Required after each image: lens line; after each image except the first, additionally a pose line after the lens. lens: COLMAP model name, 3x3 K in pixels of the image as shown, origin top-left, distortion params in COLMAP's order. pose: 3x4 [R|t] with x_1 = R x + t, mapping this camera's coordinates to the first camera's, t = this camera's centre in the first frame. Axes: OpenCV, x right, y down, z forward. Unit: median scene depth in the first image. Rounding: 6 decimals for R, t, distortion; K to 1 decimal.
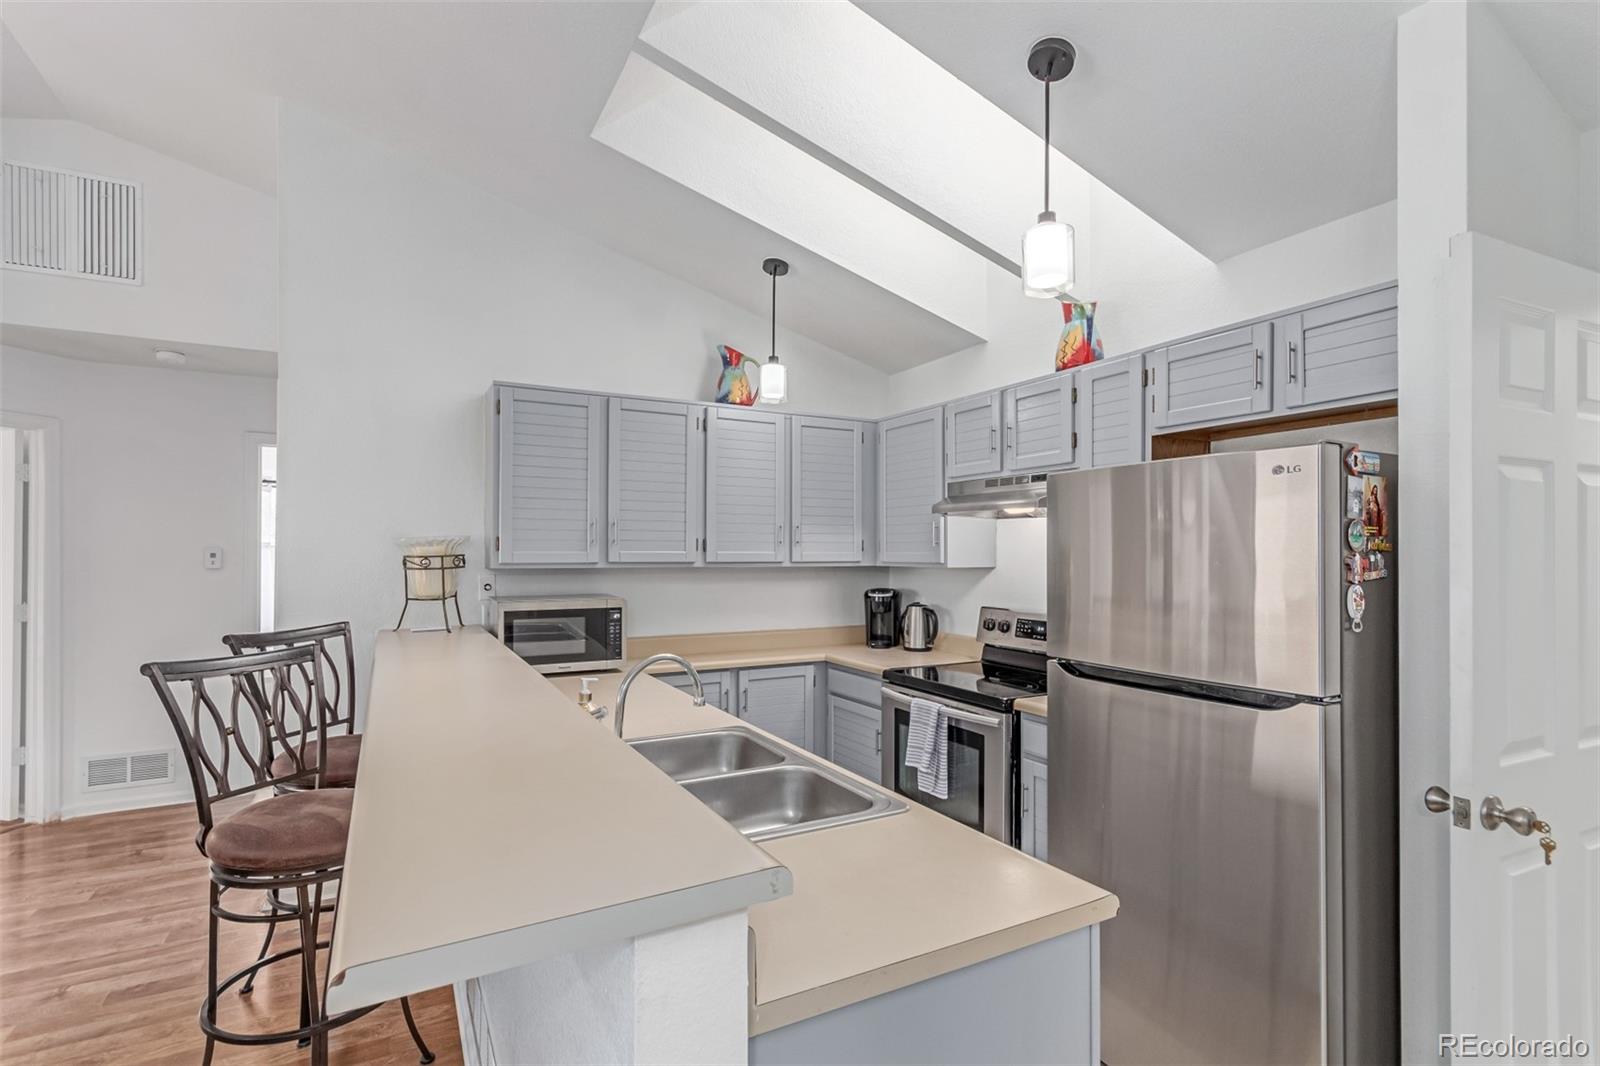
lens RADIAL K [[757.3, 0, 814.4], [0, 757.3, 551.5], [0, 0, 1]] dist [0.001692, 0.000133]
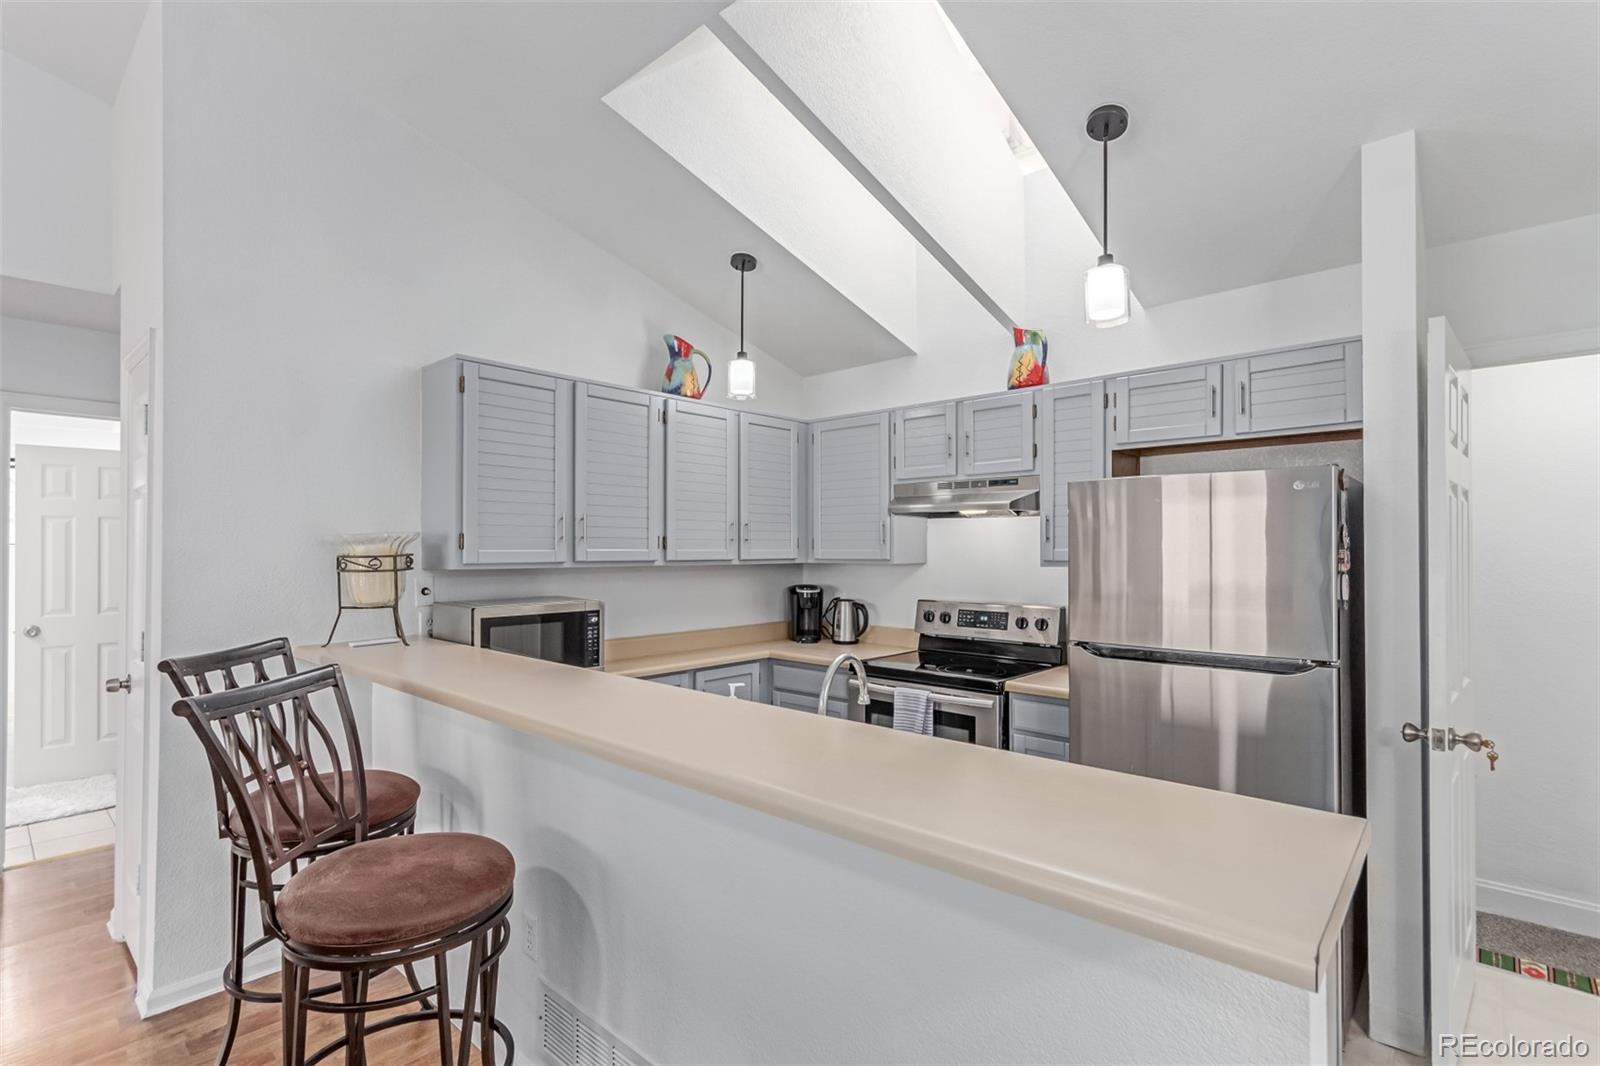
lens RADIAL K [[750.1, 0, 816.3], [0, 750.1, 546.4], [0, 0, 1]] dist [0.001286, 0.000109]
pose [[0.942243, -0.001228, 0.334926, -0.284609], [0.001793, 0.999997, -0.001377, -0.002105], [-0.334924, 0.001898, 0.942243, 0.042510]]
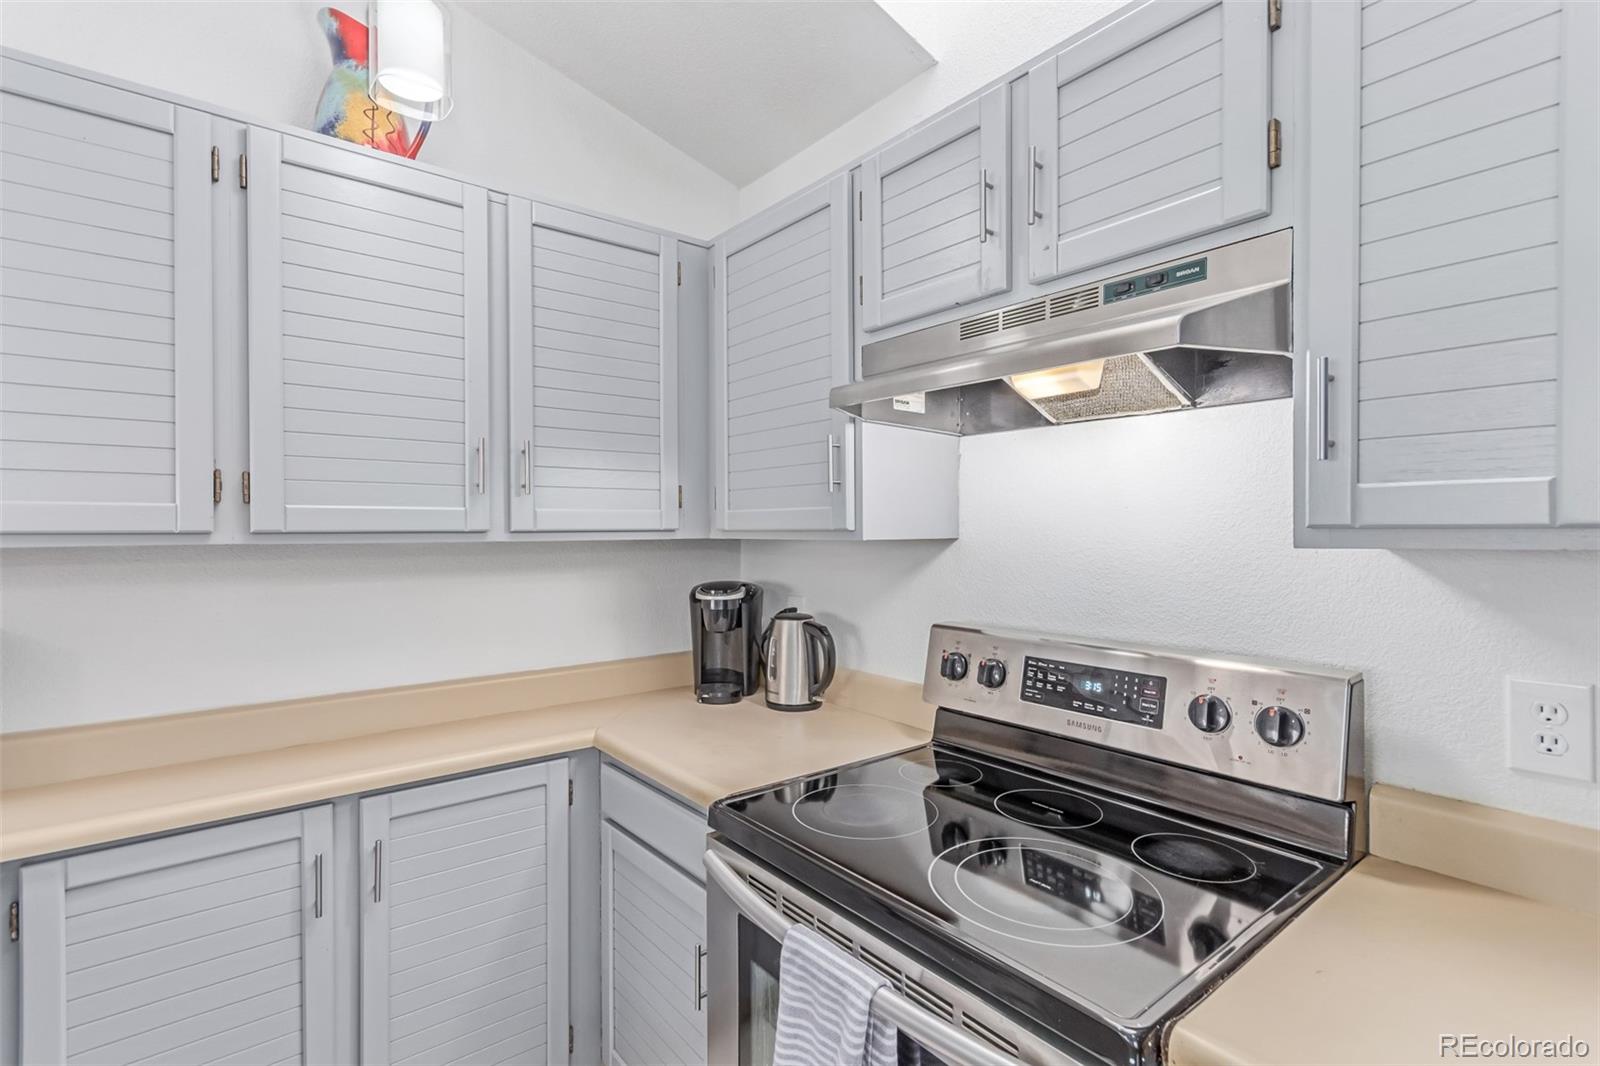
lens RADIAL K [[726.9, 0, 800.0], [0, 726.9, 533.0], [0, 0, 1]] dist [0.000534, 0.000029]
pose [[0.988103, -0.007420, 0.153617, 0.076635], [0.006267, 0.999948, 0.007986, 0.013761], [-0.153668, -0.006928, 0.988098, 0.598987]]
